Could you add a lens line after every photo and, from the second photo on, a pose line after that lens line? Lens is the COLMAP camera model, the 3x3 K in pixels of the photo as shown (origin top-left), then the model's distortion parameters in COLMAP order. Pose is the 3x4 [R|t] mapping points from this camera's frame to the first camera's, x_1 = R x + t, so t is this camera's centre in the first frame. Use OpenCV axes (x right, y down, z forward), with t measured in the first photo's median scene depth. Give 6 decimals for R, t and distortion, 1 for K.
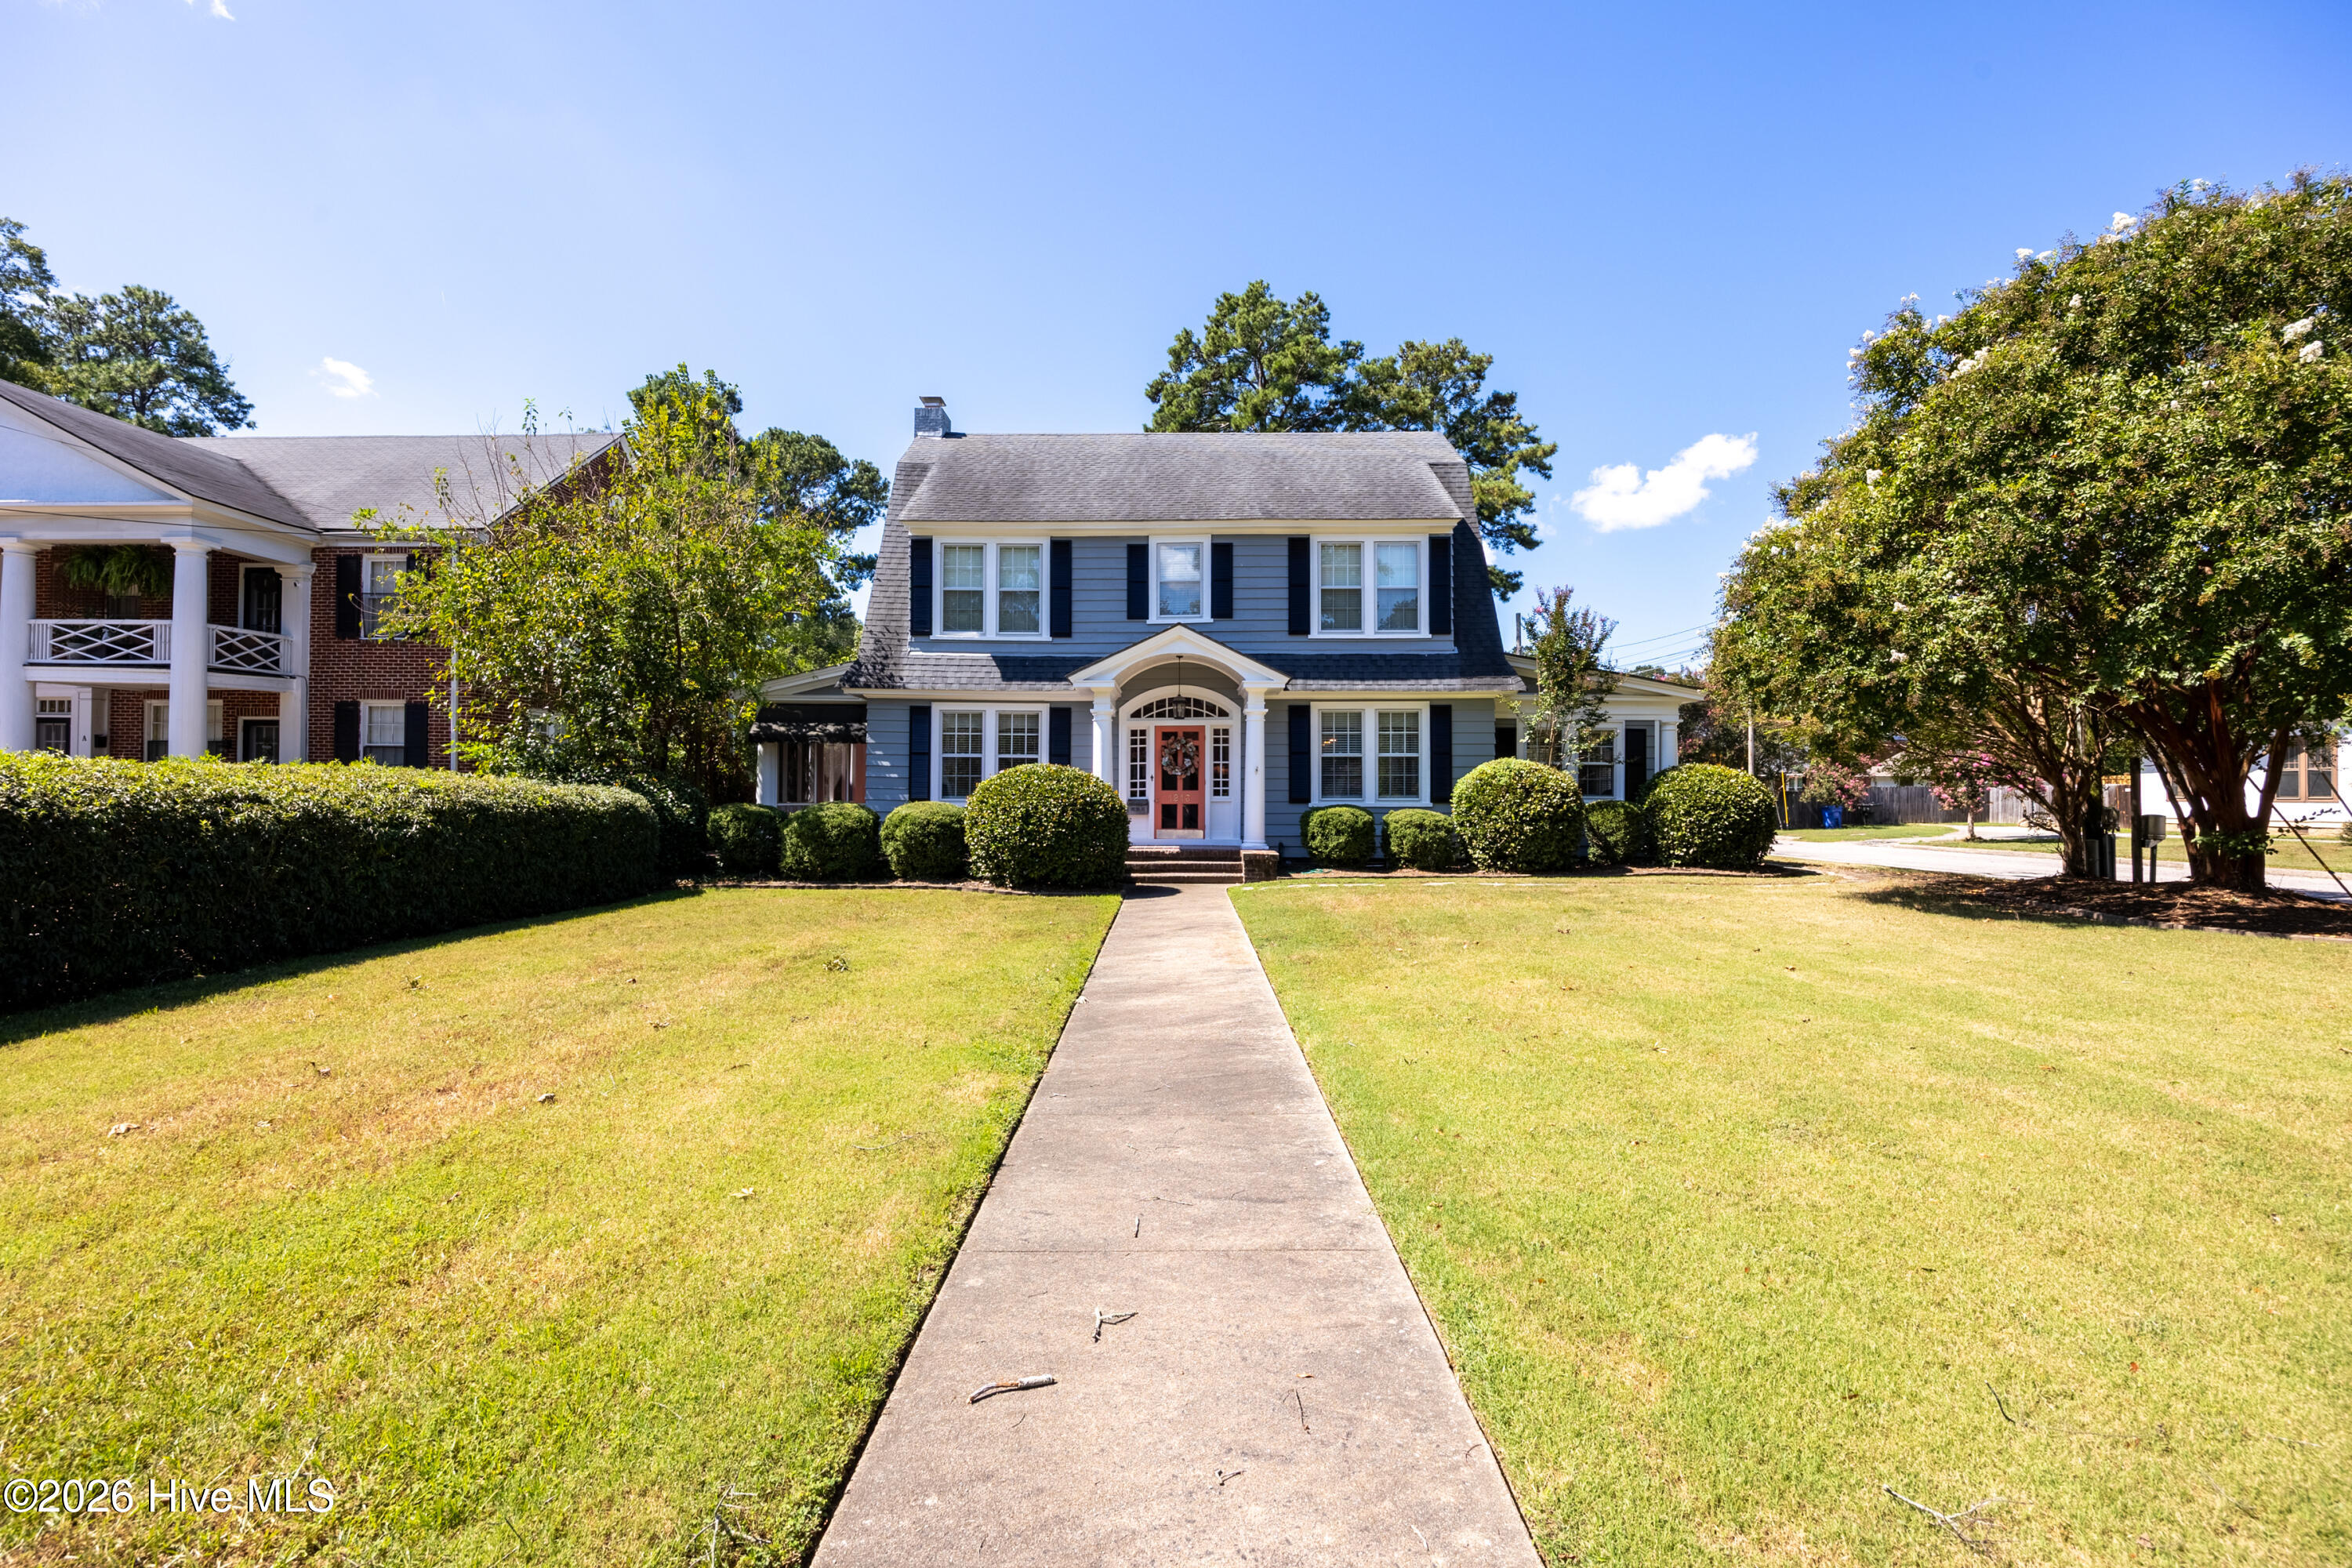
lens RADIAL K [[1085.4, 0, 1176.0], [0, 1085.4, 784.0], [0, 0, 1]] dist [-0.003267, -0.000780]
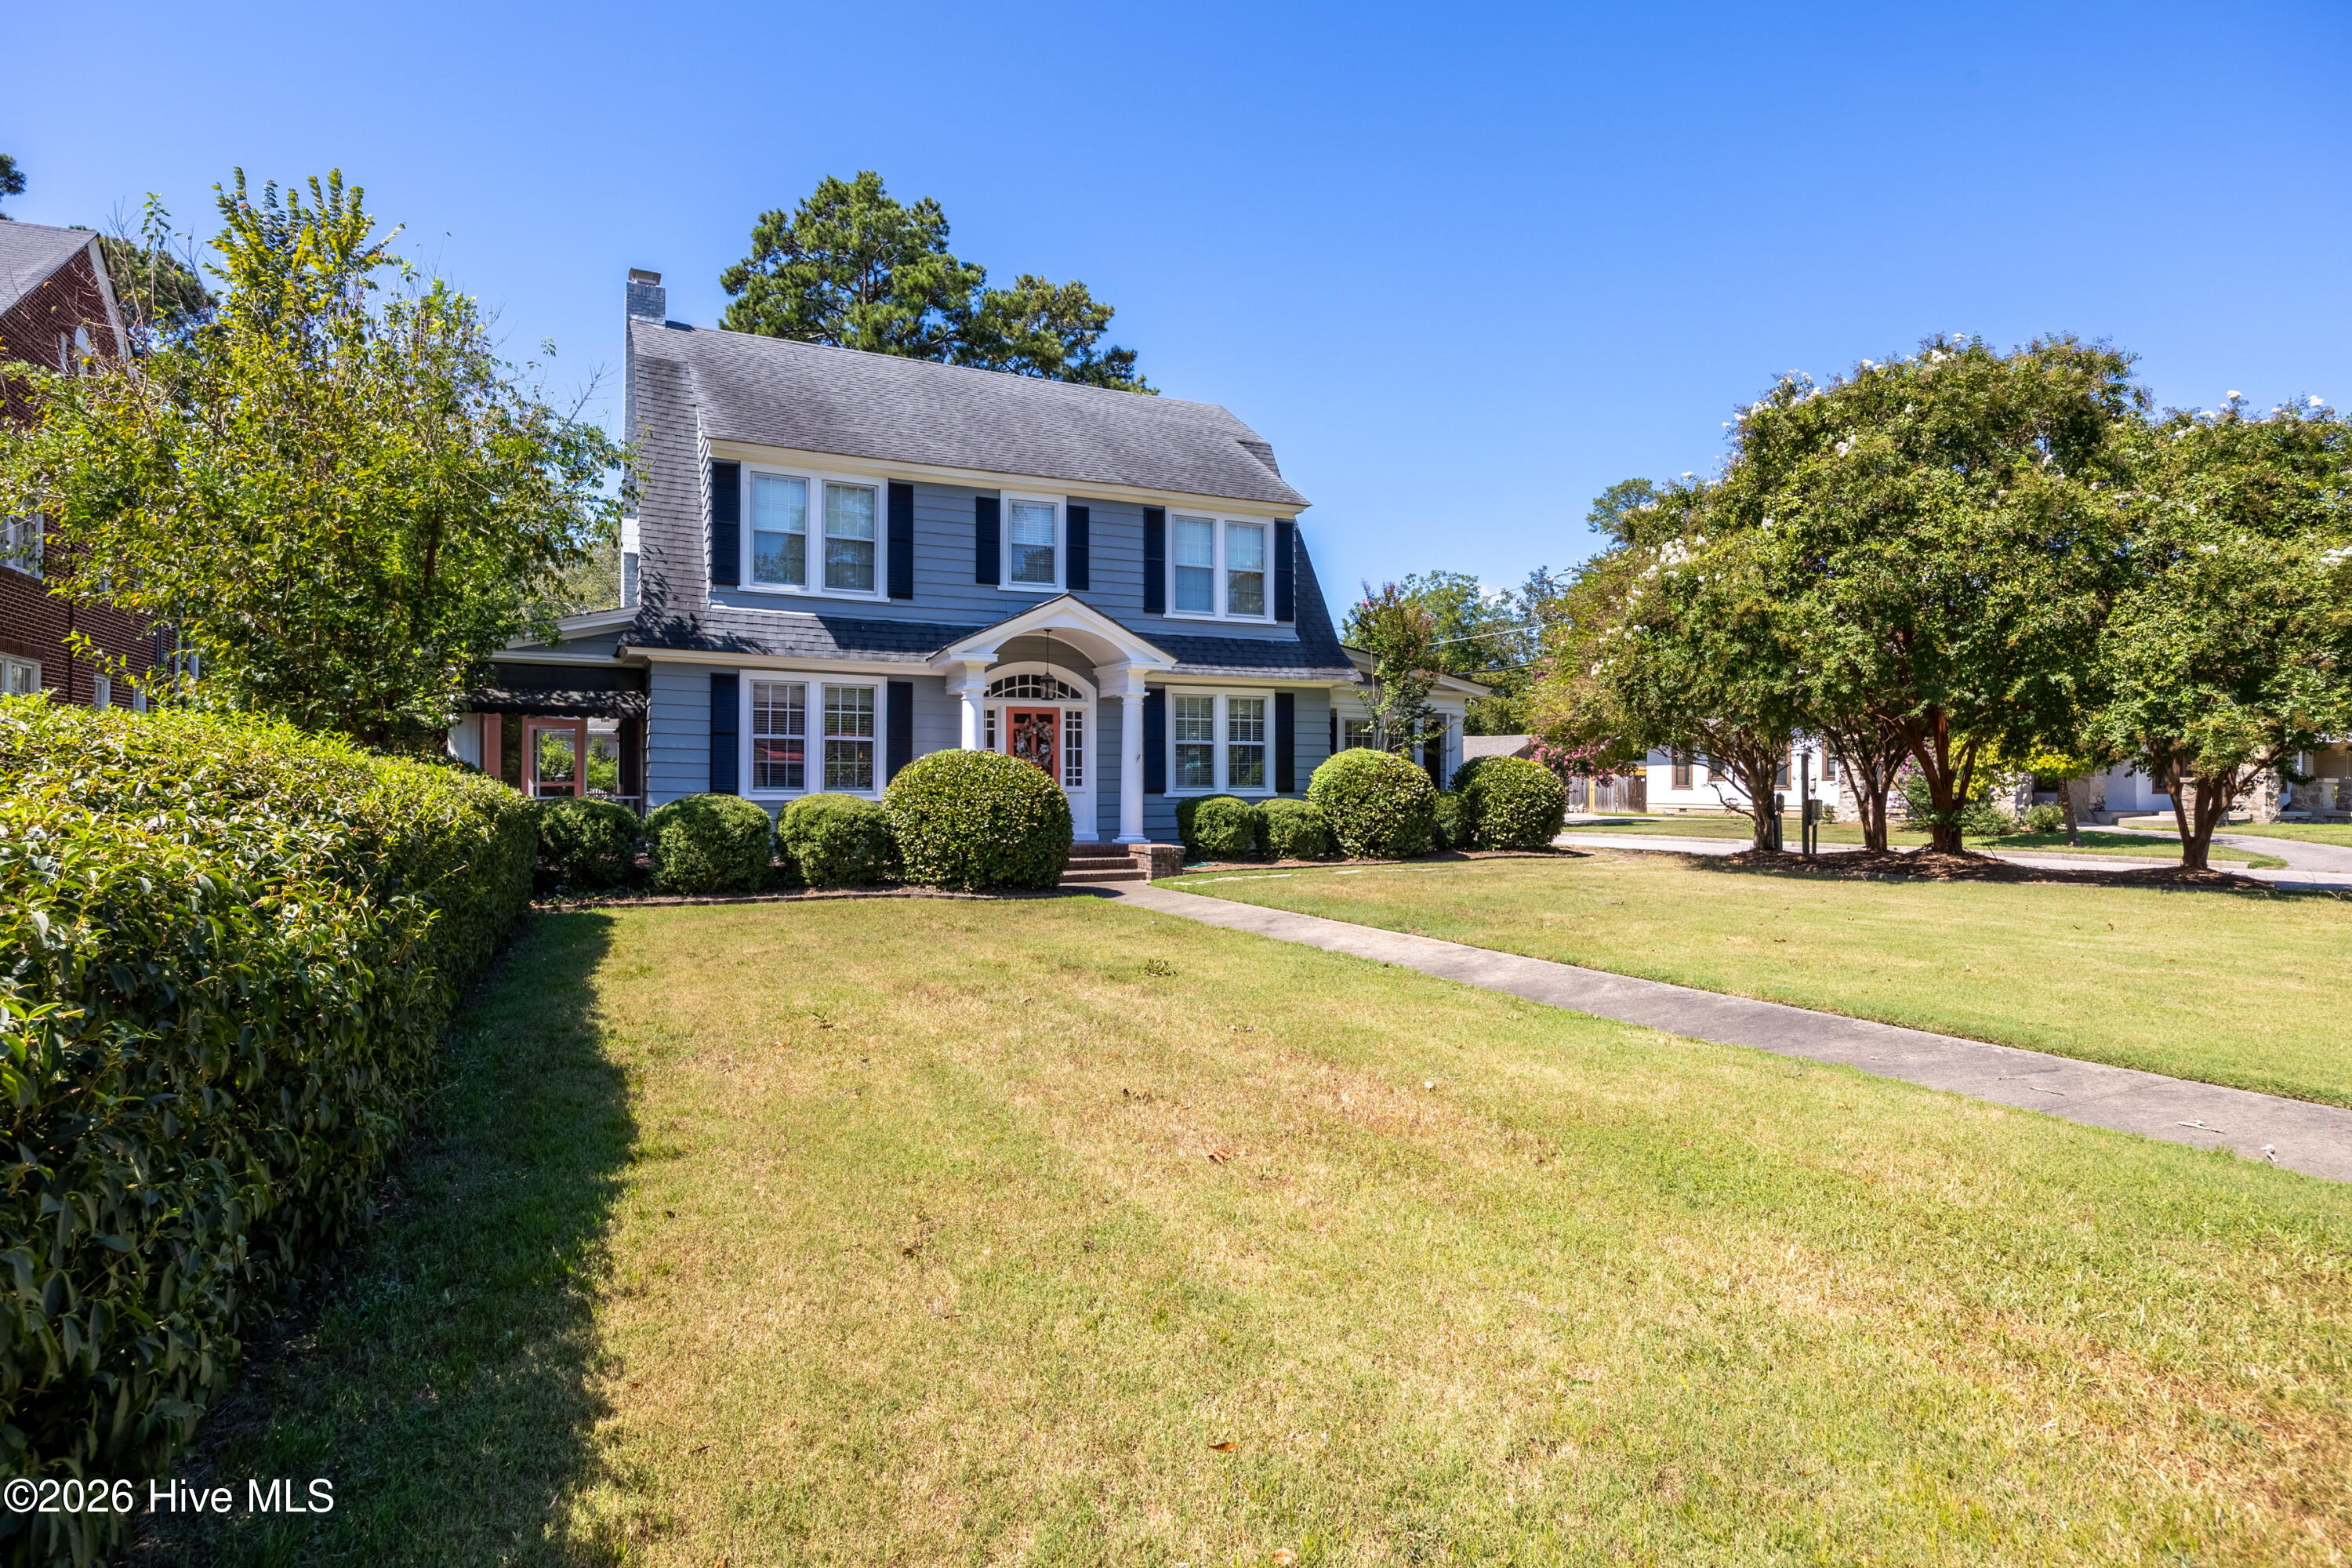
lens RADIAL K [[1282.1, 0, 1176.0], [0, 1282.1, 784.0], [0, 0, 1]] dist [0.002312, 0.000417]
pose [[0.886655, -0.000908, 0.462431, -0.380900], [-0.003950, 0.999947, 0.009538, -0.001021], [-0.462415, -0.010284, 0.886604, 0.012137]]
